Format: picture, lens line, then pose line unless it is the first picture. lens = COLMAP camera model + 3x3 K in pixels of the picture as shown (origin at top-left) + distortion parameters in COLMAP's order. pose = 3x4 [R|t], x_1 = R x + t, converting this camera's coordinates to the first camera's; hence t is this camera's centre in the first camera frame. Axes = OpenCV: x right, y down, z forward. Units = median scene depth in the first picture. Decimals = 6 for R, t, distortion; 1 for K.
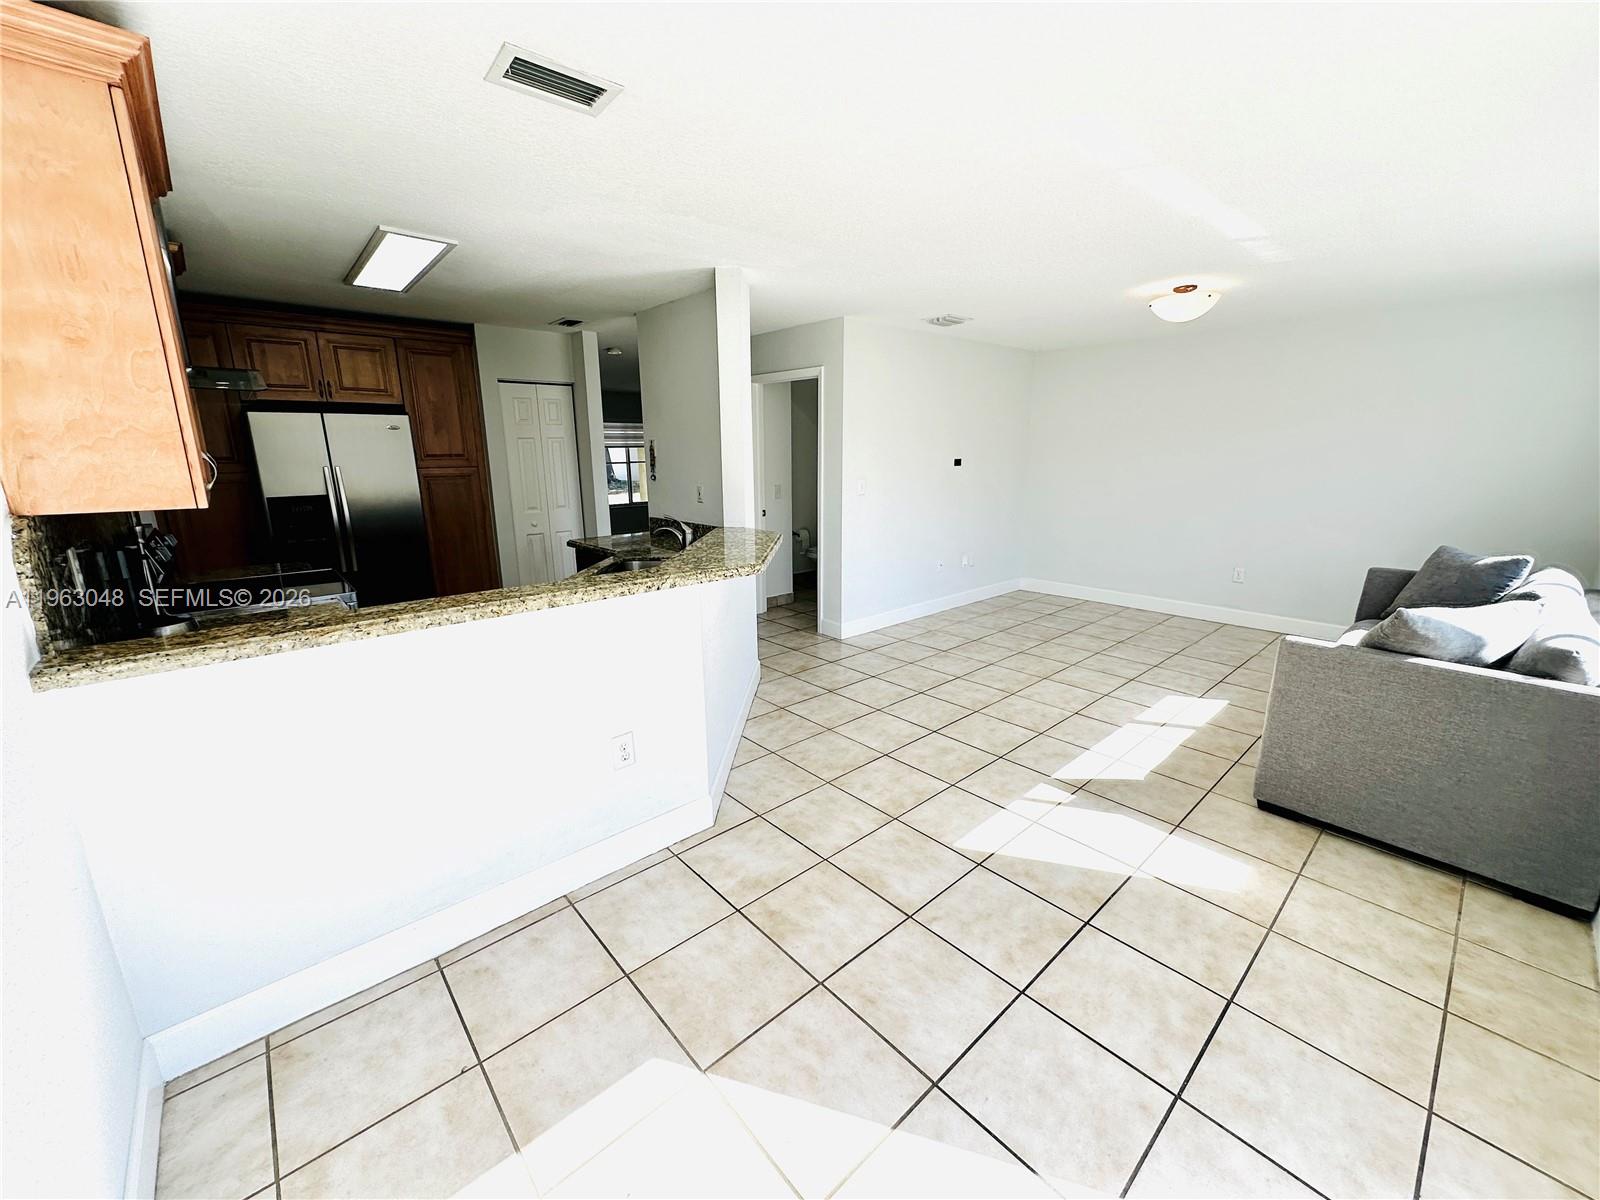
lens RADIAL K [[637.2, 0, 800.0], [0, 637.2, 600.0], [0, 0, 1]] dist [-0.000827, -0.000113]
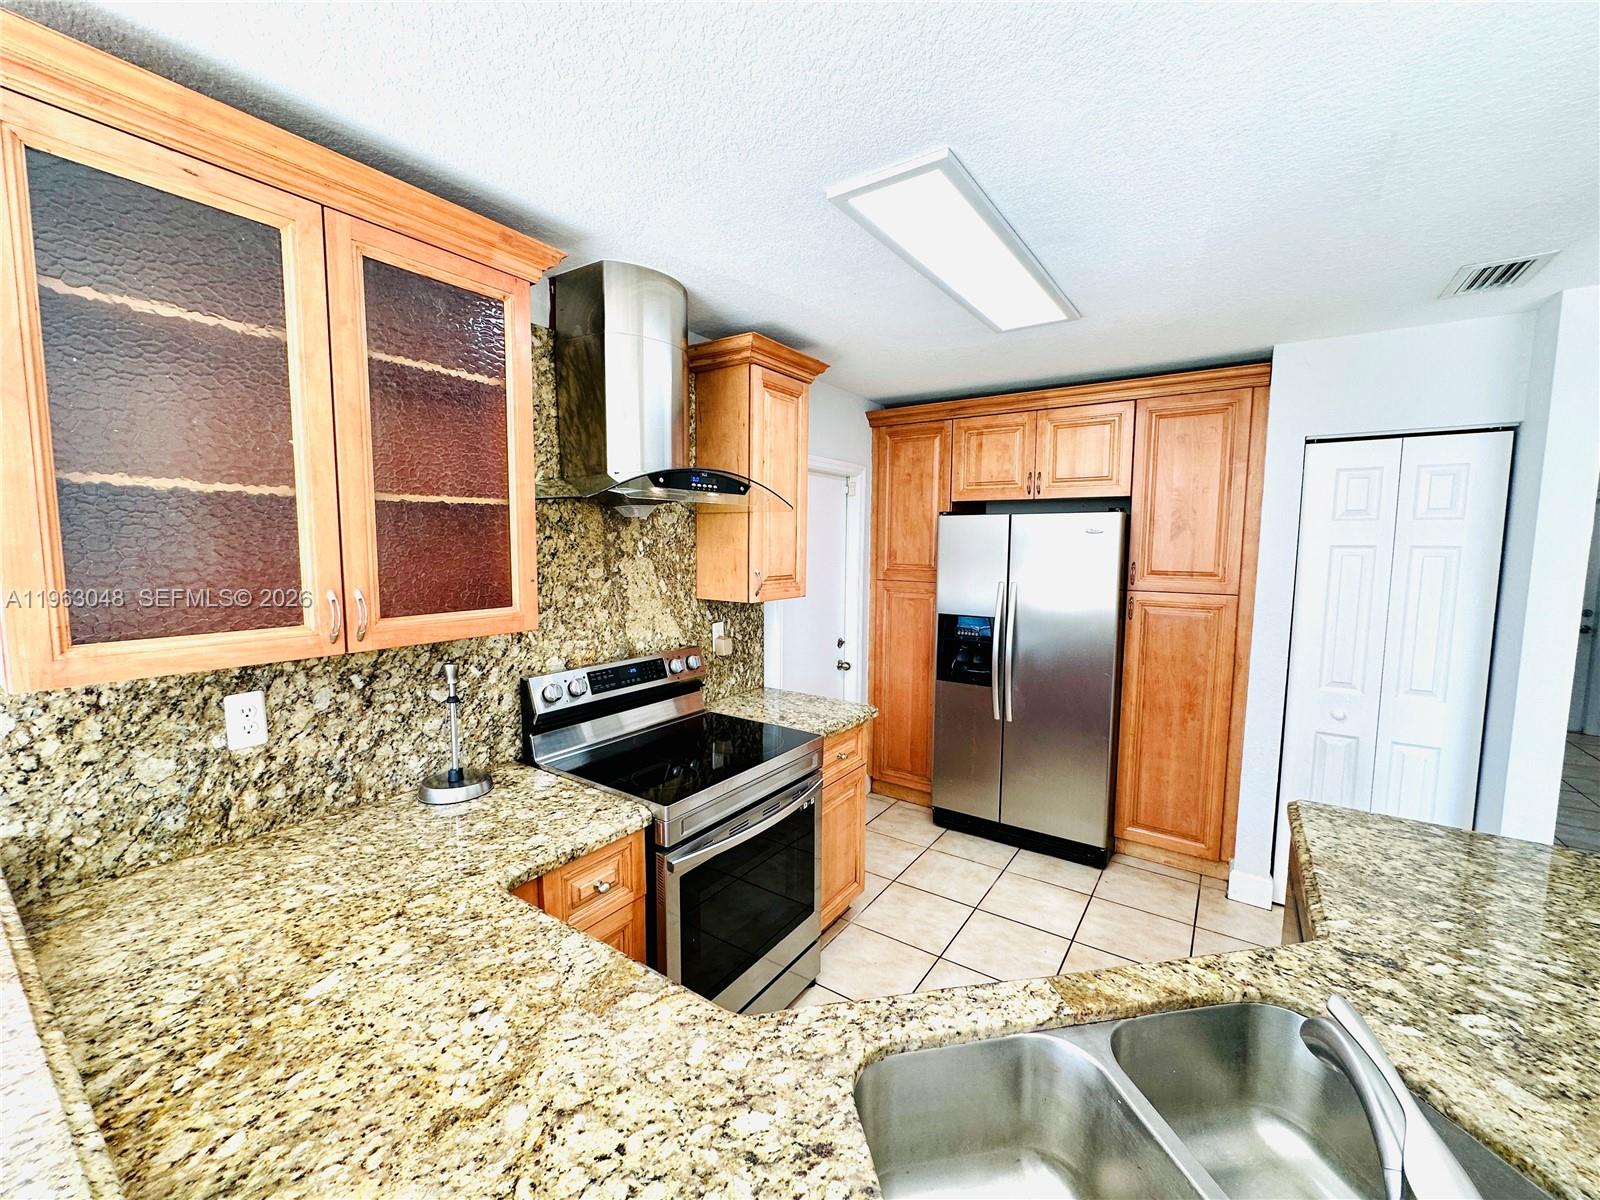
lens RADIAL K [[637.2, 0, 800.0], [0, 637.2, 600.0], [0, 0, 1]] dist [-0.000827, -0.000113]
pose [[0.242218, 0.095906, -0.965470, -0.053965], [-0.233788, 0.971550, 0.037857, -0.148651], [0.941633, 0.216546, 0.257749, 0.536981]]
